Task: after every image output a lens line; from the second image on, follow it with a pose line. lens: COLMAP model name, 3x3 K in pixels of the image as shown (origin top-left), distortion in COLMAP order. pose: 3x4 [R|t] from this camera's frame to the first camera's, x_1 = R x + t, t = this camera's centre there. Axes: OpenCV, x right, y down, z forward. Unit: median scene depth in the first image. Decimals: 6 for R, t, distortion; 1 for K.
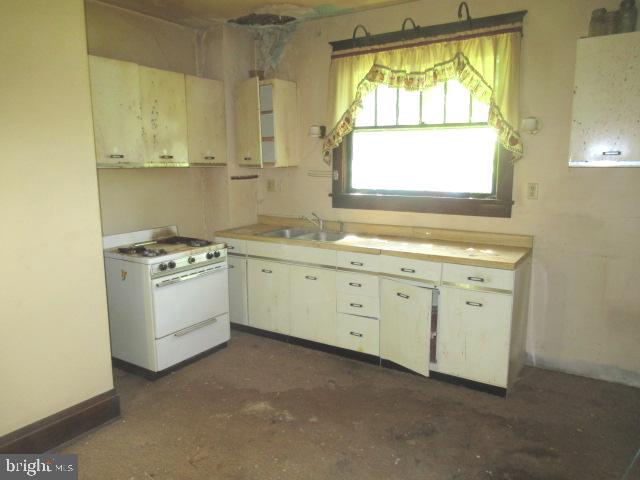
lens RADIAL K [[479.4, 0, 320.2], [0, 479.4, 239.3], [0, 0, 1]] dist [-0.006435, -0.000345]
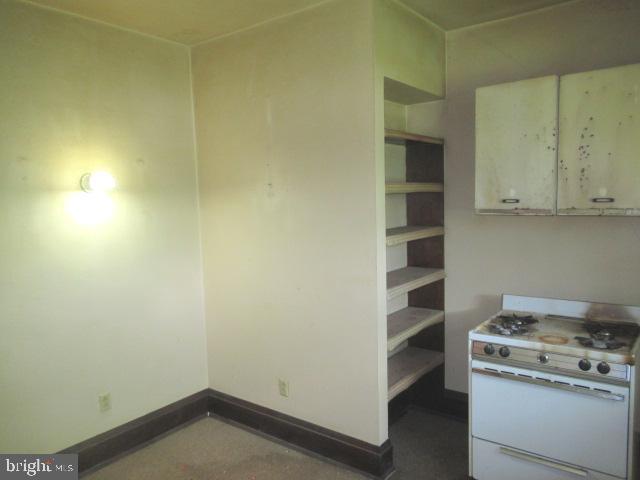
lens RADIAL K [[479.4, 0, 320.1], [0, 479.4, 241.3], [0, 0, 1]] dist [-0.006435, -0.000345]
pose [[-0.068303, 0.106643, -0.991949, 0.391499], [-0.133608, 0.984336, 0.115025, -0.150902], [0.988678, 0.140388, -0.052985, 0.711440]]
